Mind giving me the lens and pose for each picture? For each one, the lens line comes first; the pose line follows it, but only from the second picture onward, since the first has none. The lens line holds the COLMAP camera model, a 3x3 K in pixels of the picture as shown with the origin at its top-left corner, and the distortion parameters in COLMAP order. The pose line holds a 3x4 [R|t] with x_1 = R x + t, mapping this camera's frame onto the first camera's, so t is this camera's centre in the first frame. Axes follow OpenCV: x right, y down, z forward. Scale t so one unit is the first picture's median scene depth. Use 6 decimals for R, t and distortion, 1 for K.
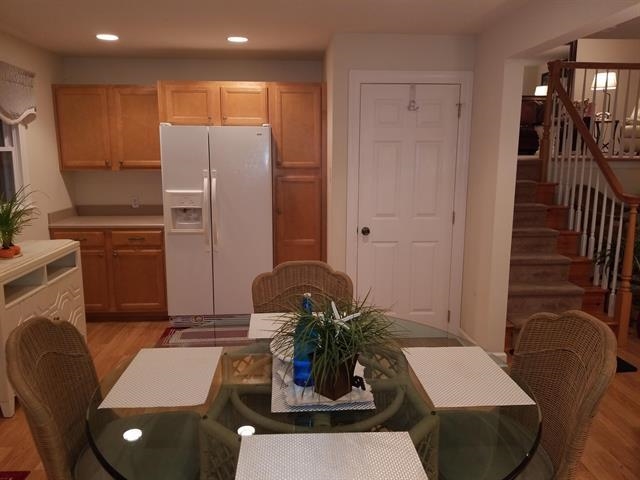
lens RADIAL K [[493.6, 0, 308.5], [0, 493.6, 238.0], [0, 0, 1]] dist [0.074529, -0.129010]
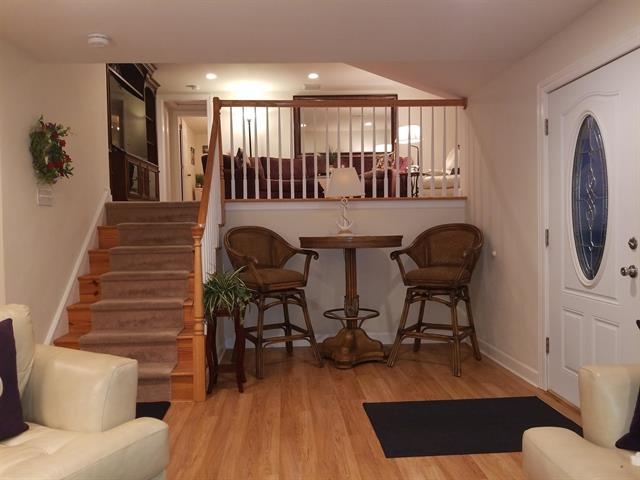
lens RADIAL K [[493.6, 0, 308.5], [0, 493.6, 238.0], [0, 0, 1]] dist [0.074529, -0.129010]
pose [[0.999786, -0.013123, -0.016007, 0.810850], [0.010553, 0.988443, -0.151223, 0.068495], [0.017806, 0.151022, 0.988370, 0.110376]]
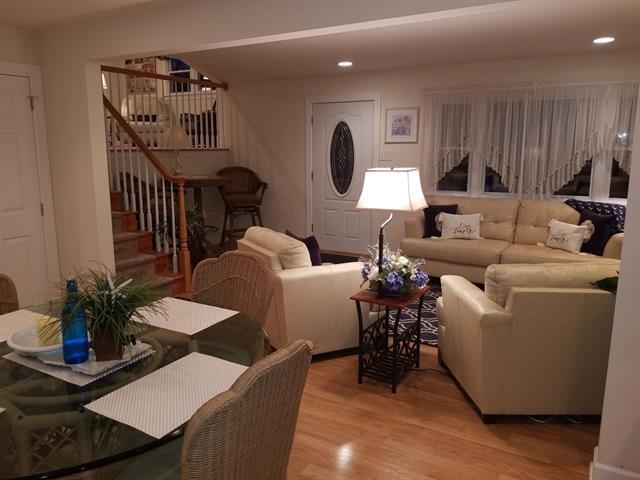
lens RADIAL K [[493.6, 0, 308.5], [0, 493.6, 238.0], [0, 0, 1]] dist [0.074529, -0.129010]
pose [[0.554389, -0.157414, 0.817236, -0.235515], [0.145039, 0.985197, 0.091377, 0.002144], [-0.819522, 0.067872, 0.569014, -0.015154]]
